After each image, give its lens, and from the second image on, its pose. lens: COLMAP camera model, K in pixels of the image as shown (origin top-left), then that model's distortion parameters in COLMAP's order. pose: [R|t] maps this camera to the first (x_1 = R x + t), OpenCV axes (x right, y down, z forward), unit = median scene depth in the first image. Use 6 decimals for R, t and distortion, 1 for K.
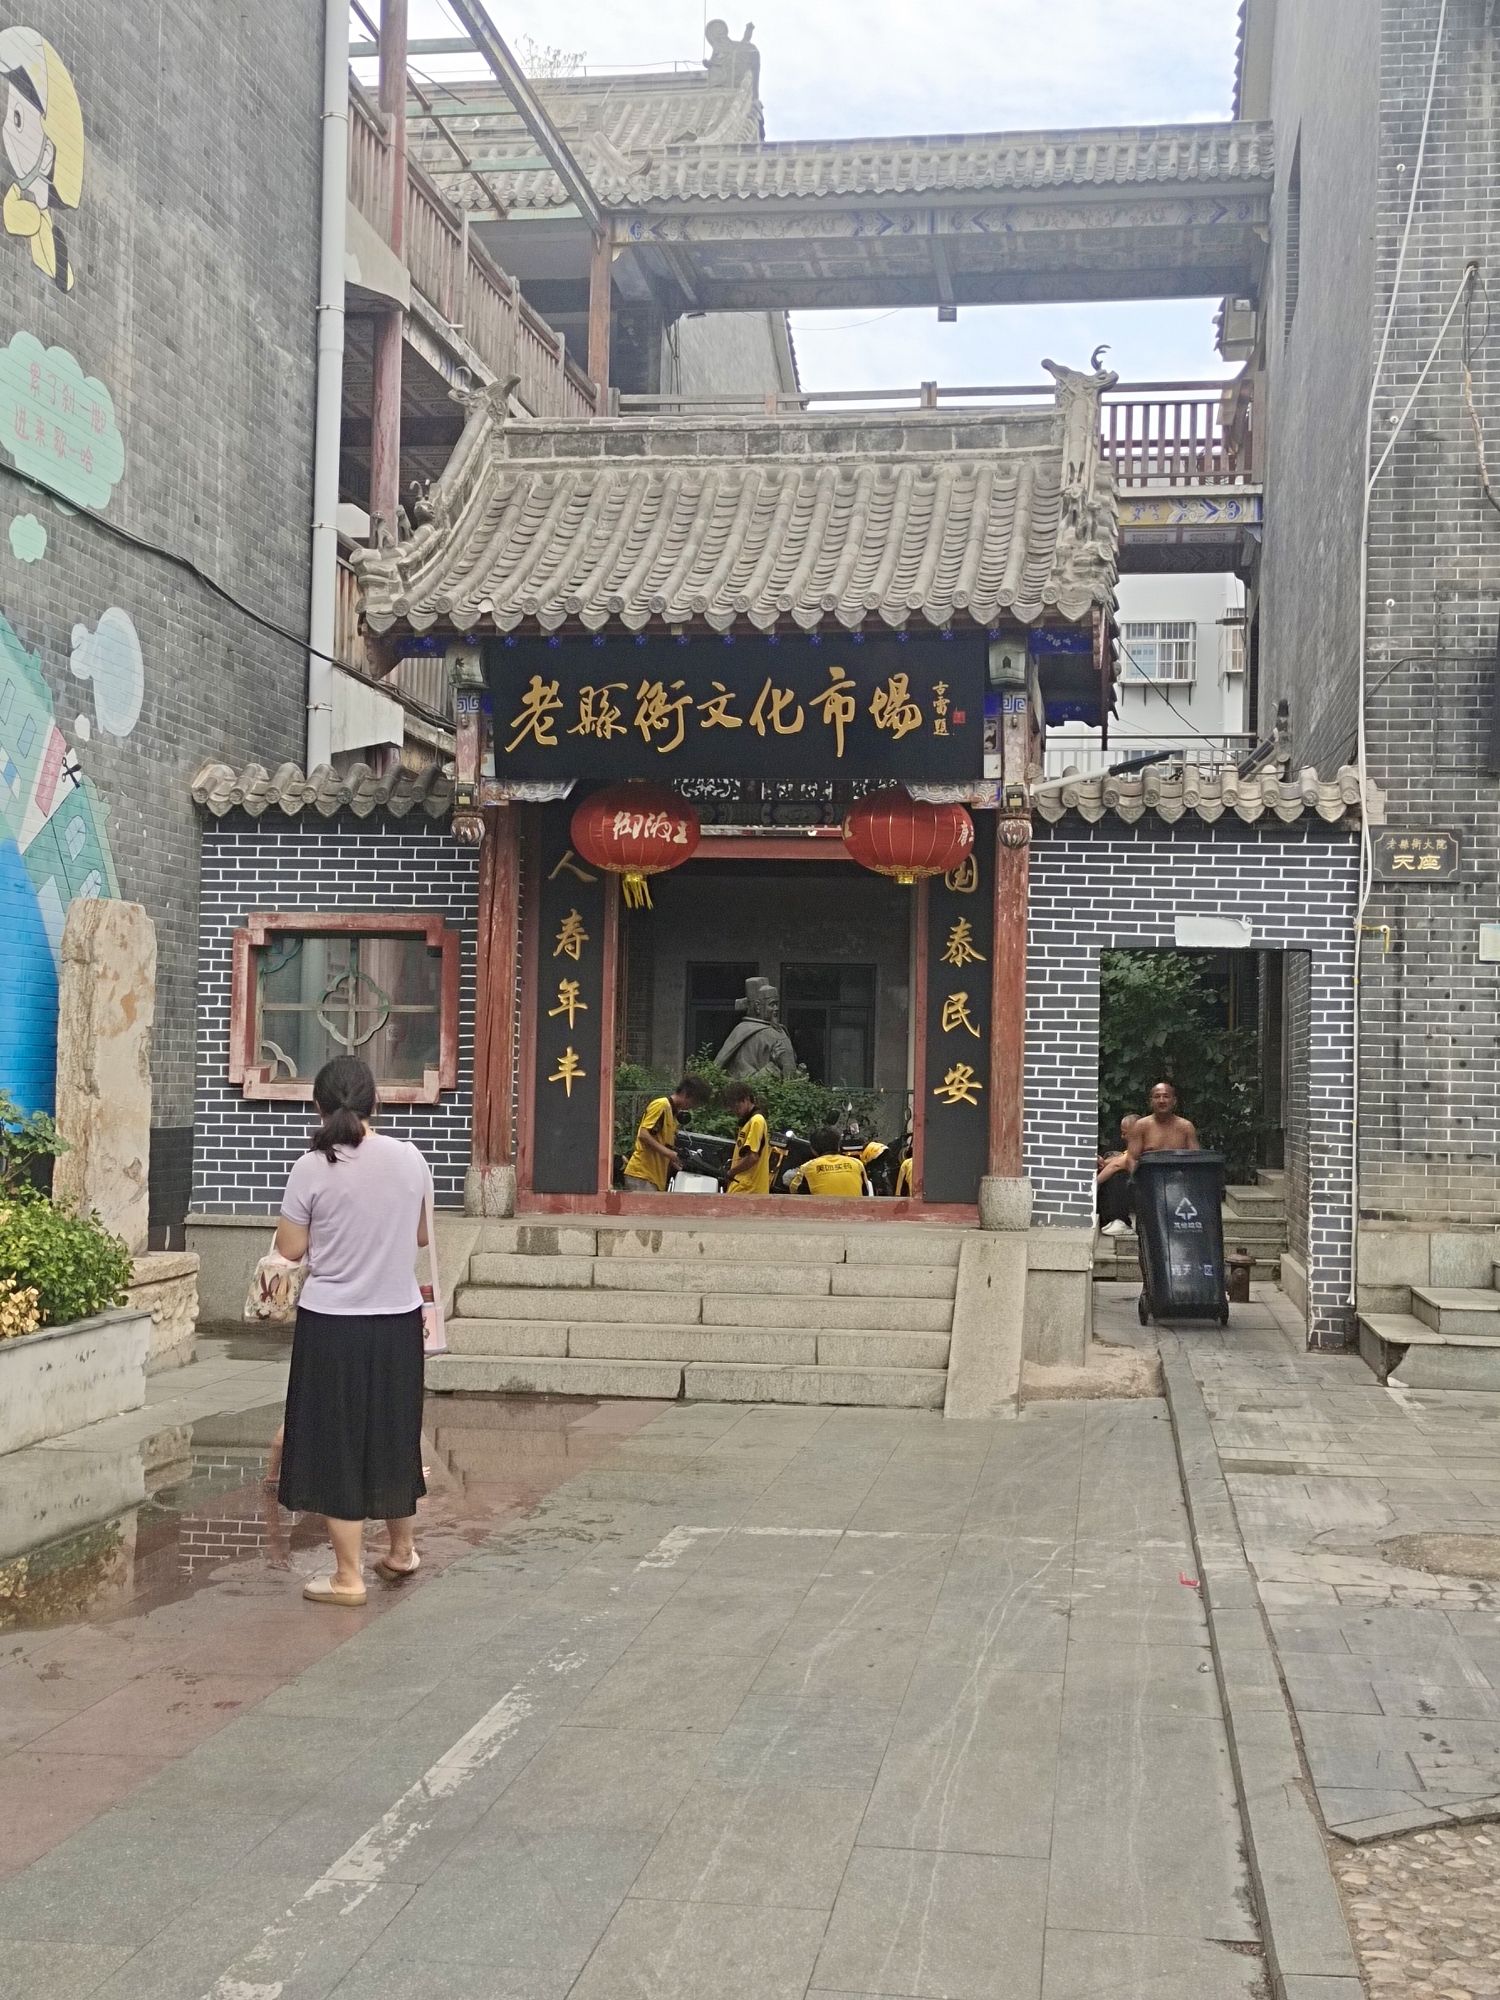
lens RADIAL K [[2490.4, 0, 749.5], [0, 2490.4, 995.2], [0, 0, 1]] dist [0.080032, 0.000000]
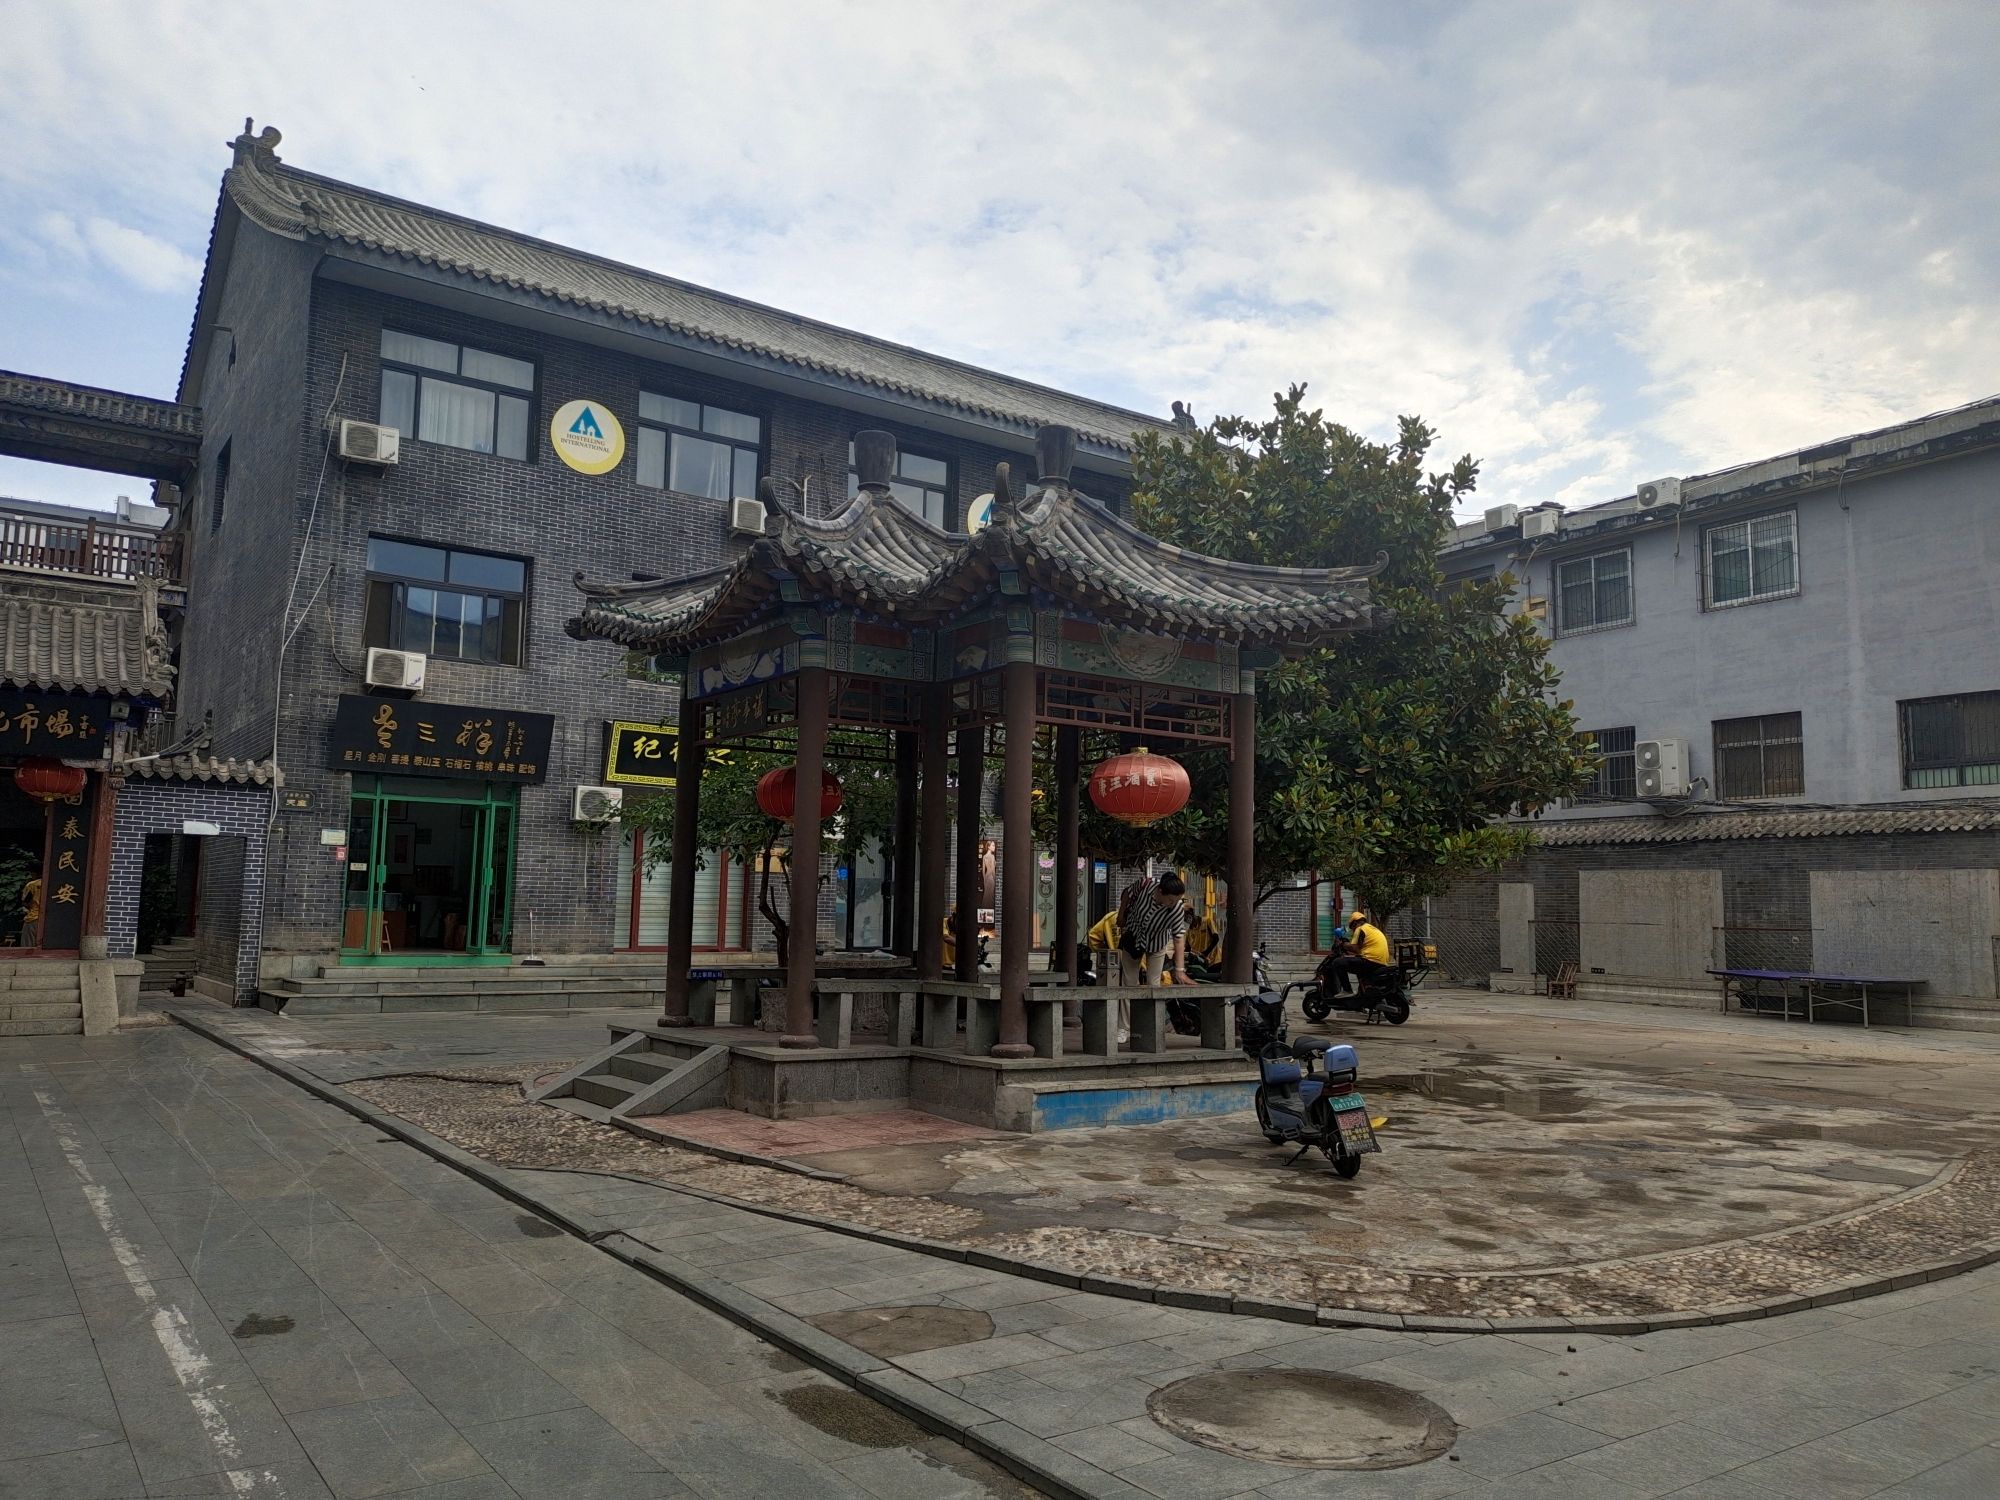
lens RADIAL K [[1497.0, 0, 999.5], [0, 1497.0, 746.2], [0, 0, 1]] dist [0.011957, 0.005051]
pose [[0.724502, 0.072858, 0.685411, -0.240673], [-0.029731, 0.996775, -0.074530, -0.019379], [-0.688631, 0.033619, 0.724332, -0.524442]]
